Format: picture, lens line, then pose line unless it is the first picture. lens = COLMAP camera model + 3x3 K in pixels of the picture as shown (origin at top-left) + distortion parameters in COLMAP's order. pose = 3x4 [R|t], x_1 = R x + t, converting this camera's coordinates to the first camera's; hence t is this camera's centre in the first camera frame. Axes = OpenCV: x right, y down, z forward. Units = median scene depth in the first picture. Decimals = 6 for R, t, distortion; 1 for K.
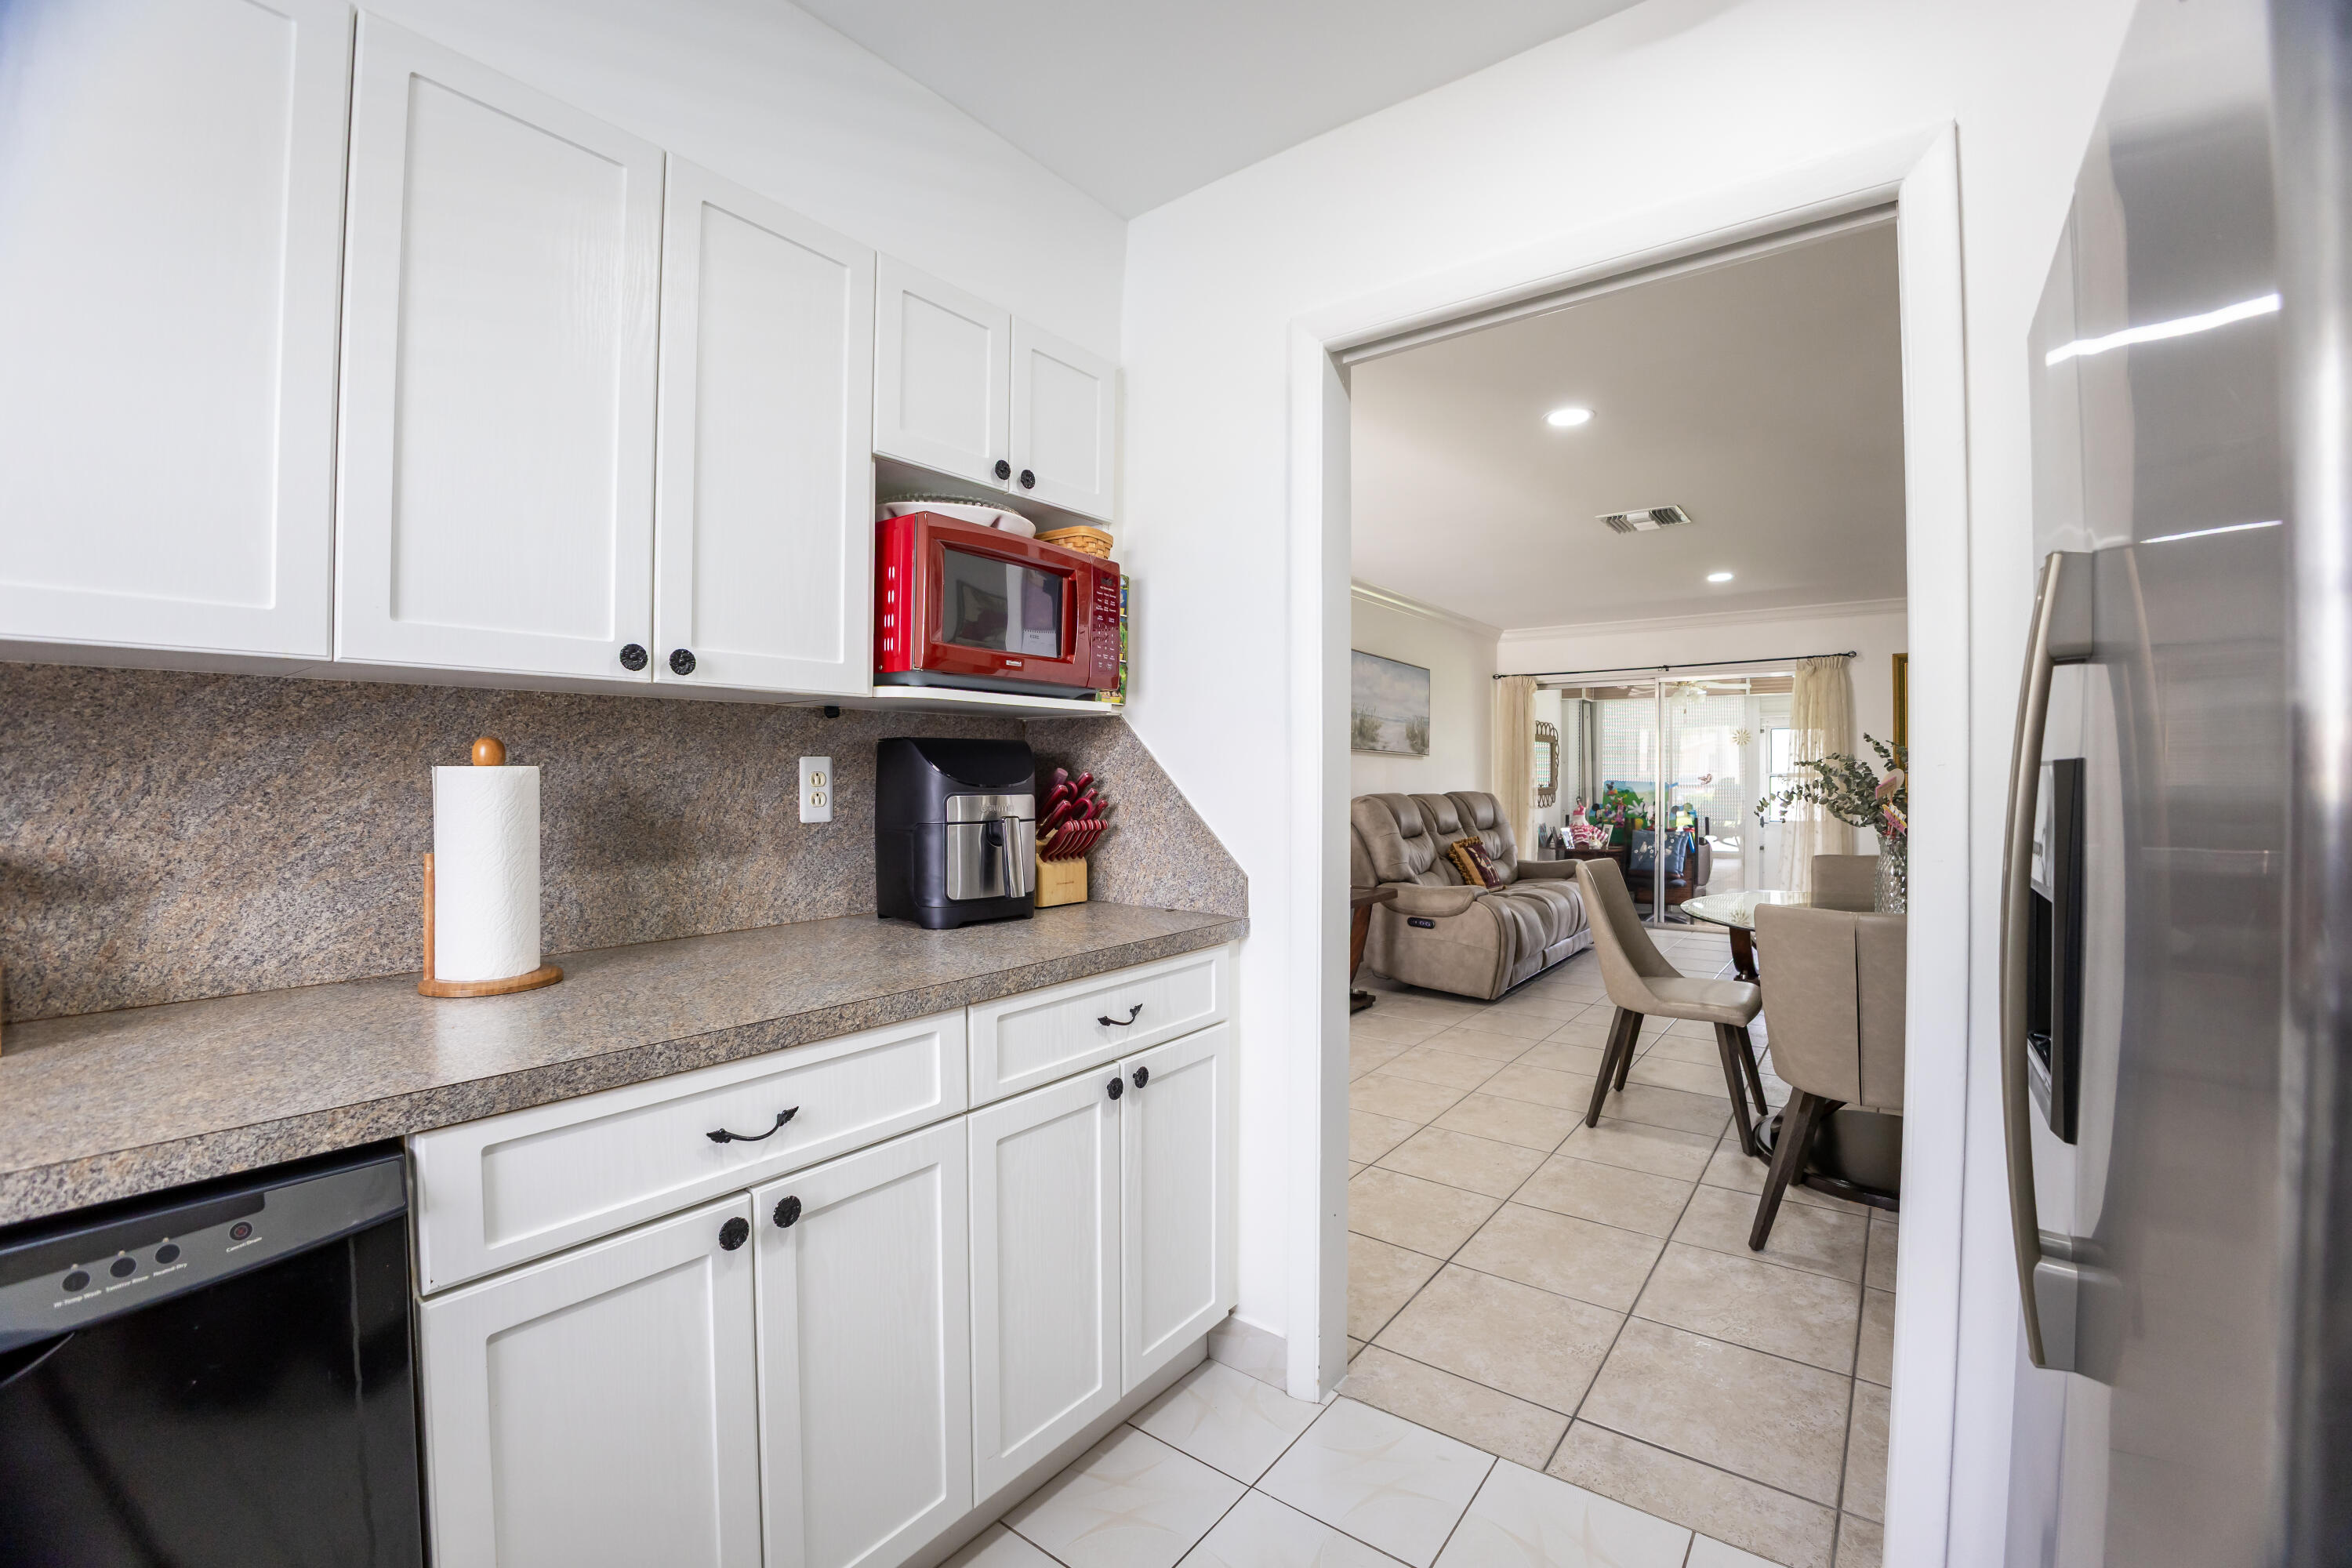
lens RADIAL K [[982.0, 0, 1165.9], [0, 982.0, 778.6], [0, 0, 1]] dist [-0.038508, 0.002674]
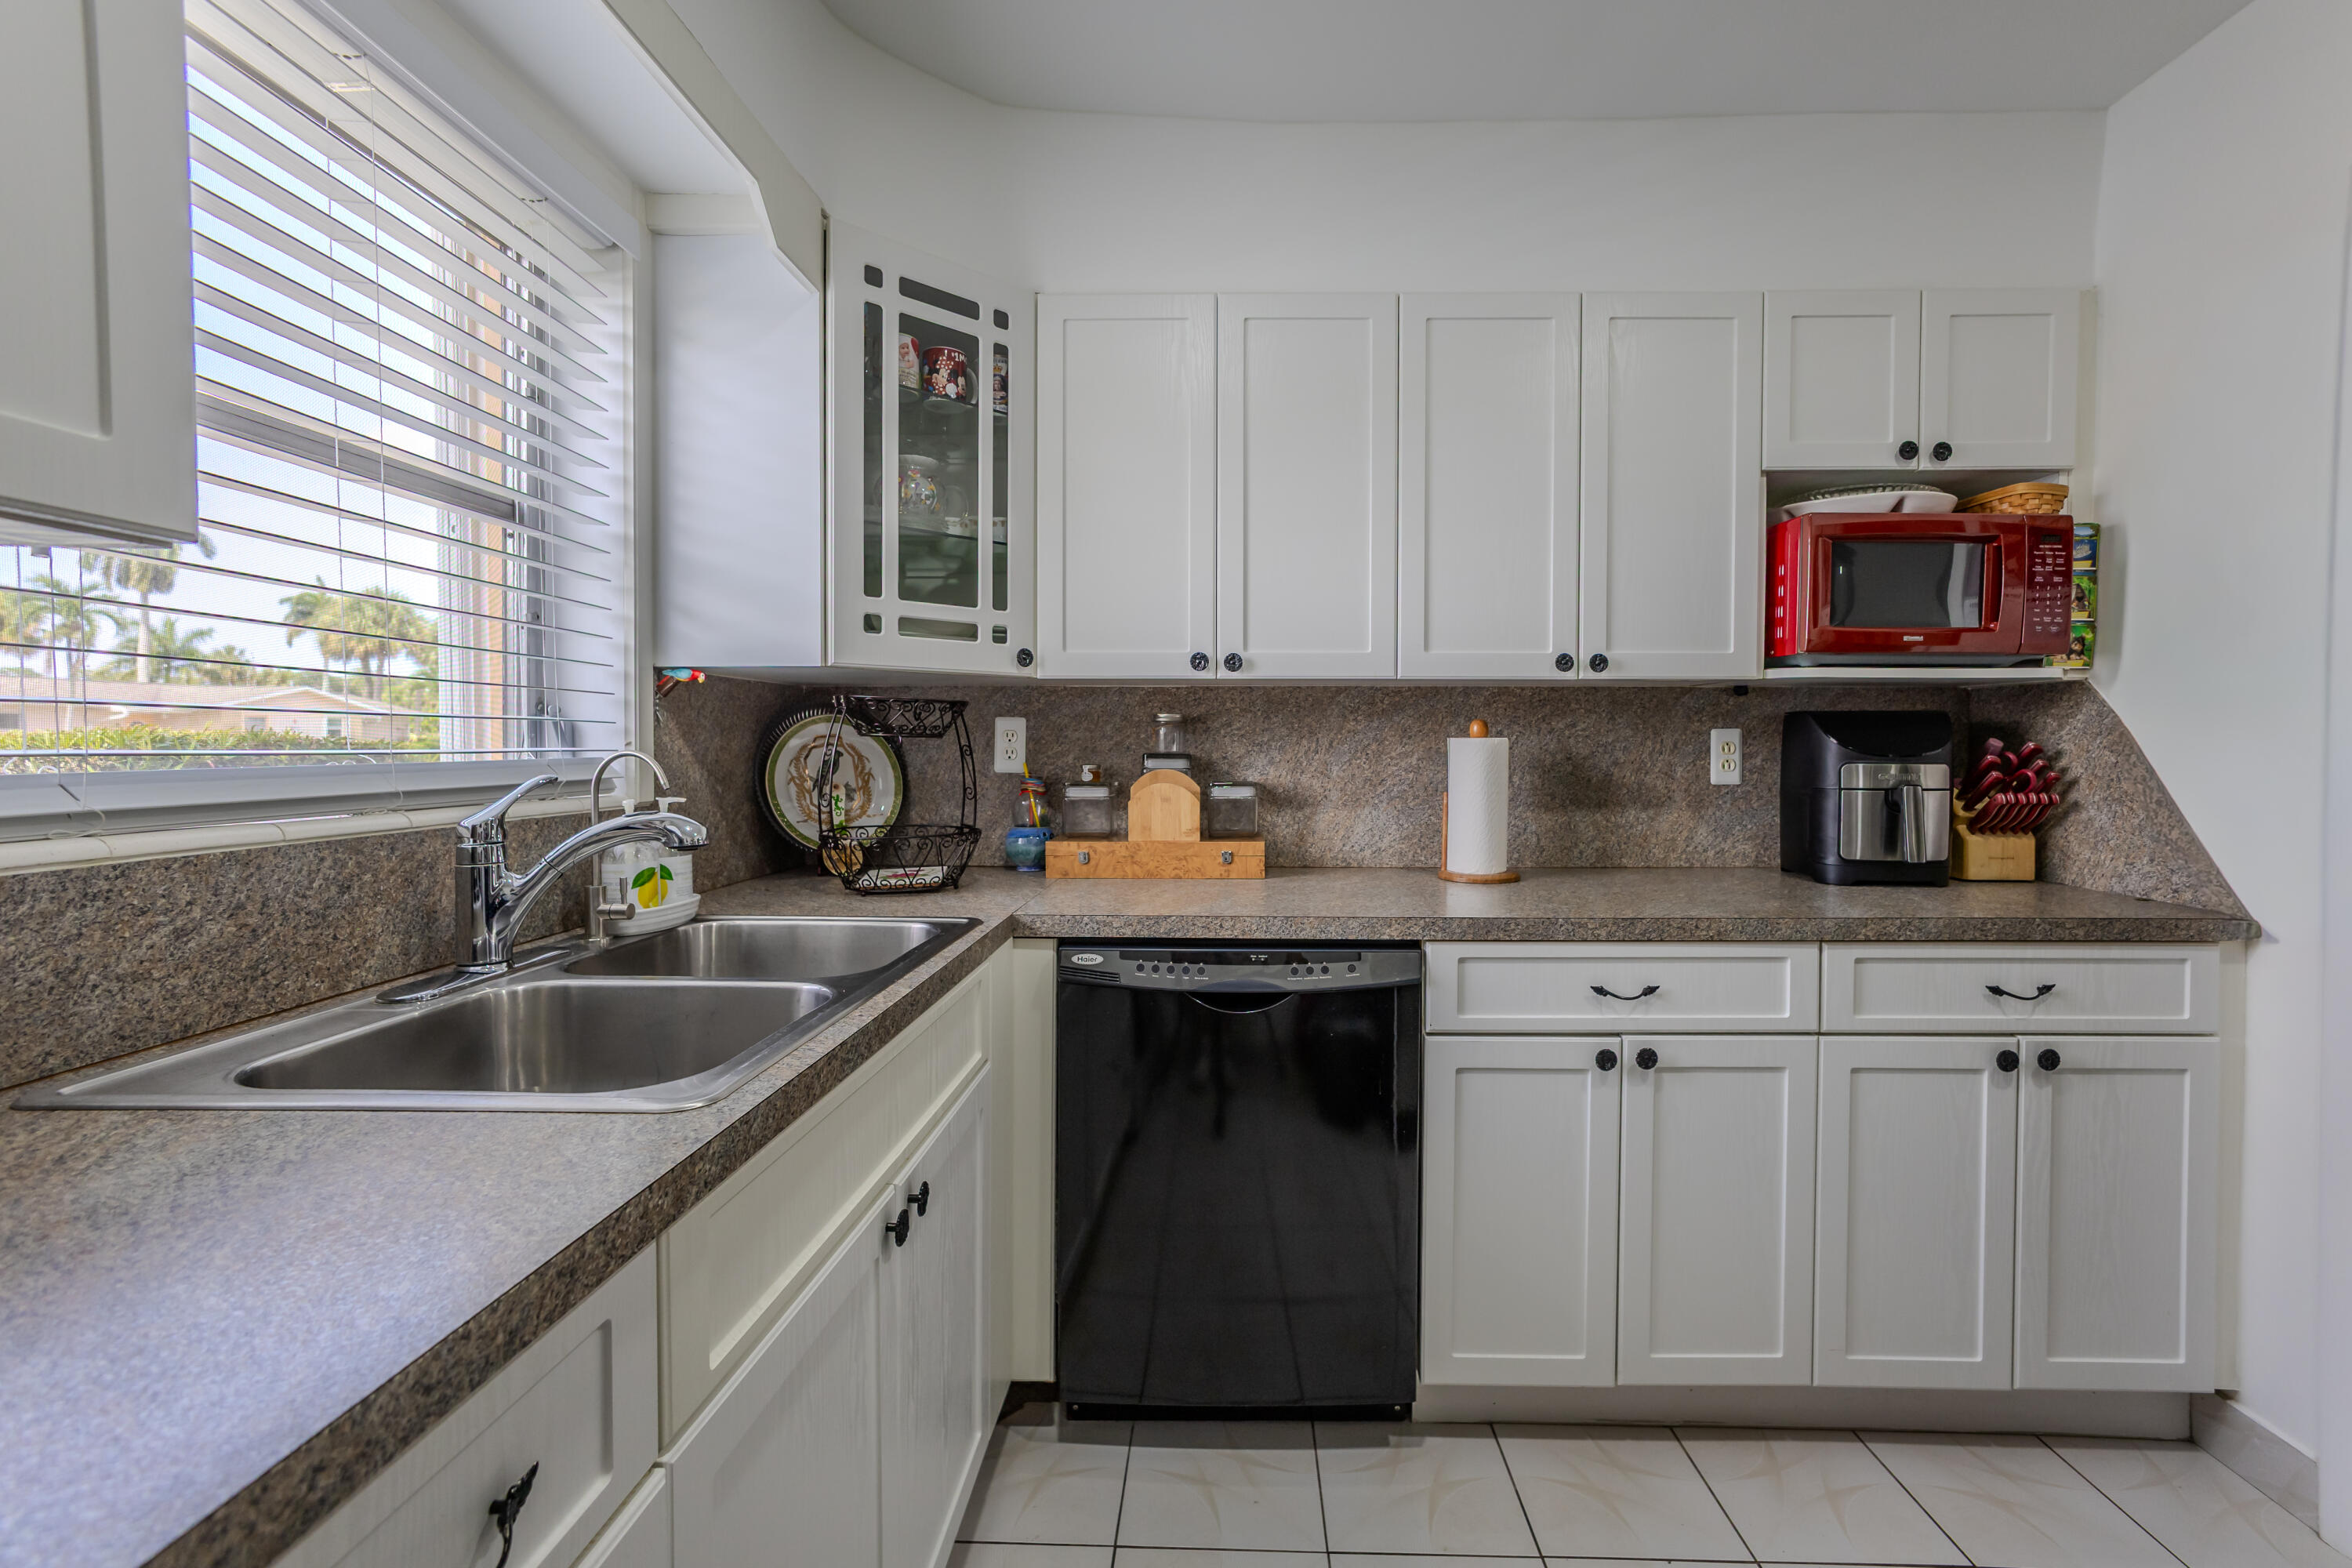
lens RADIAL K [[982.0, 0, 1198.2], [0, 982.0, 776.5], [0, 0, 1]] dist [-0.038508, 0.002674]
pose [[0.596298, 0.029415, -0.802224, 0.211114], [-0.004465, 0.999435, 0.033327, -0.001040], [0.802751, -0.016291, 0.596092, -0.217975]]
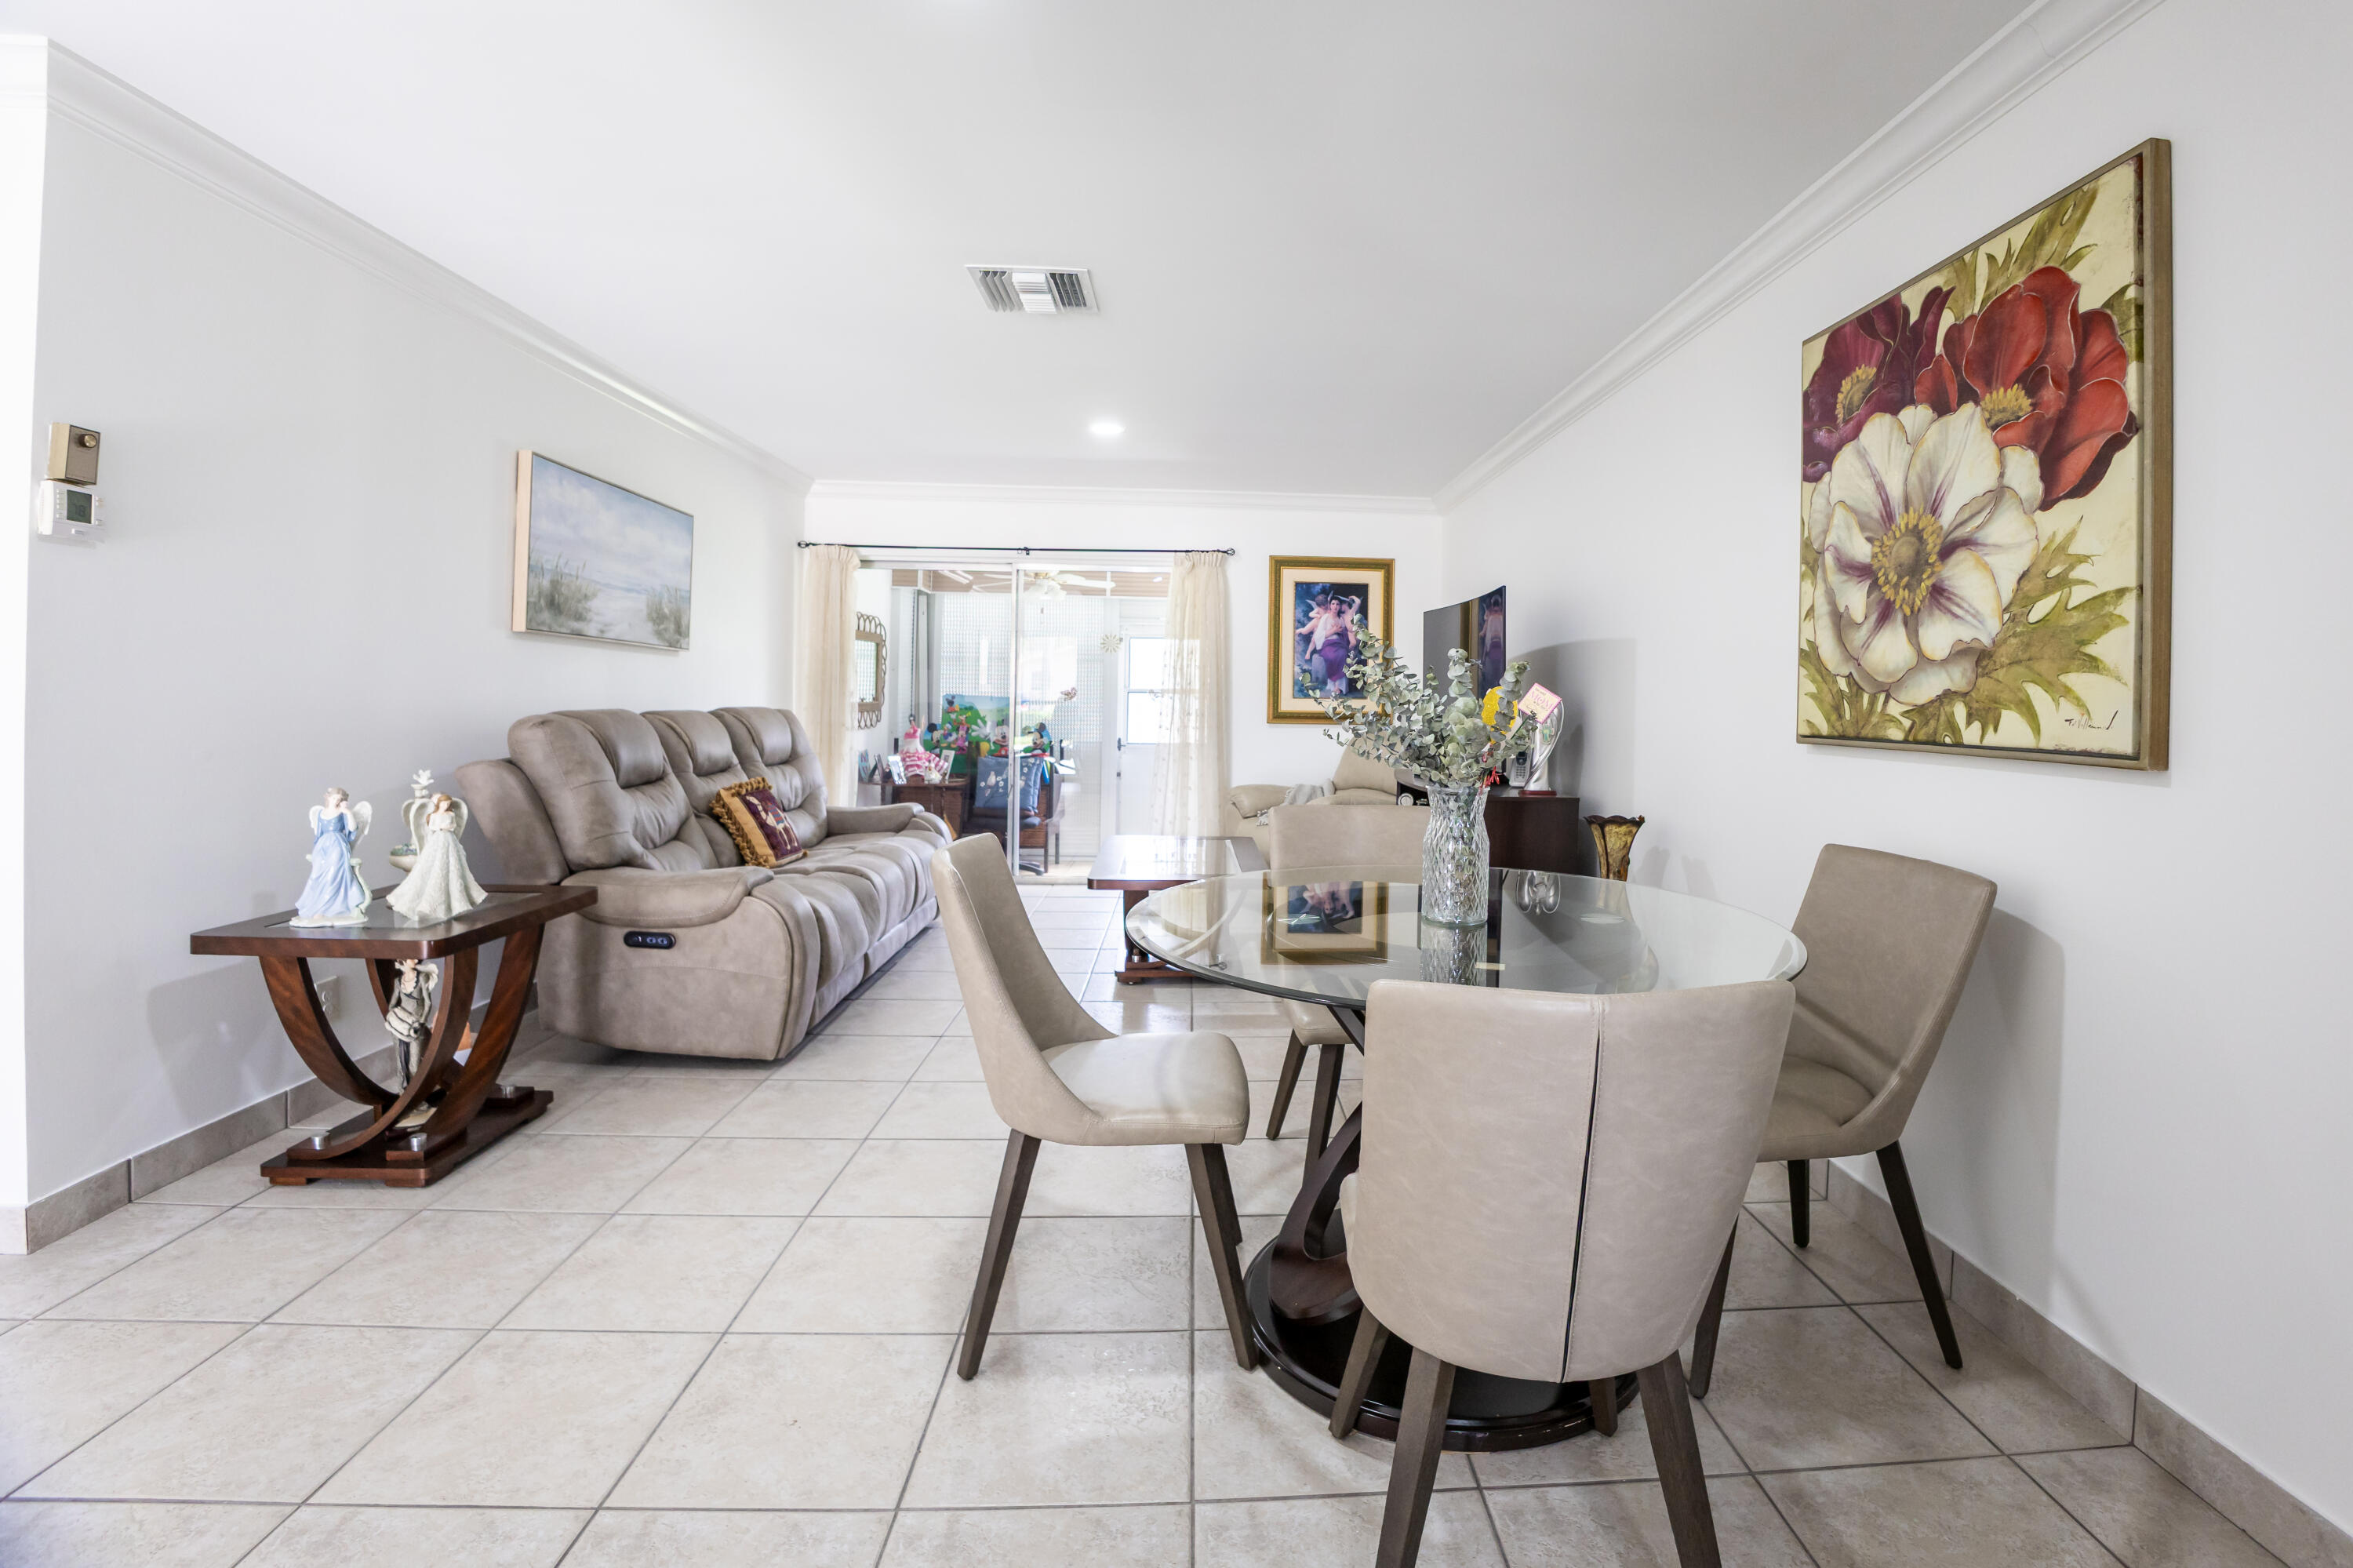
lens RADIAL K [[1051.6, 0, 1285.3], [0, 1051.6, 699.8], [0, 0, 1]] dist [-0.052153, 0.003601]
pose [[0.729412, 0.011004, 0.683986, 0.364633], [-0.016061, 0.999870, 0.001041, 0.007463], [-0.683886, -0.011745, 0.729494, 0.961169]]
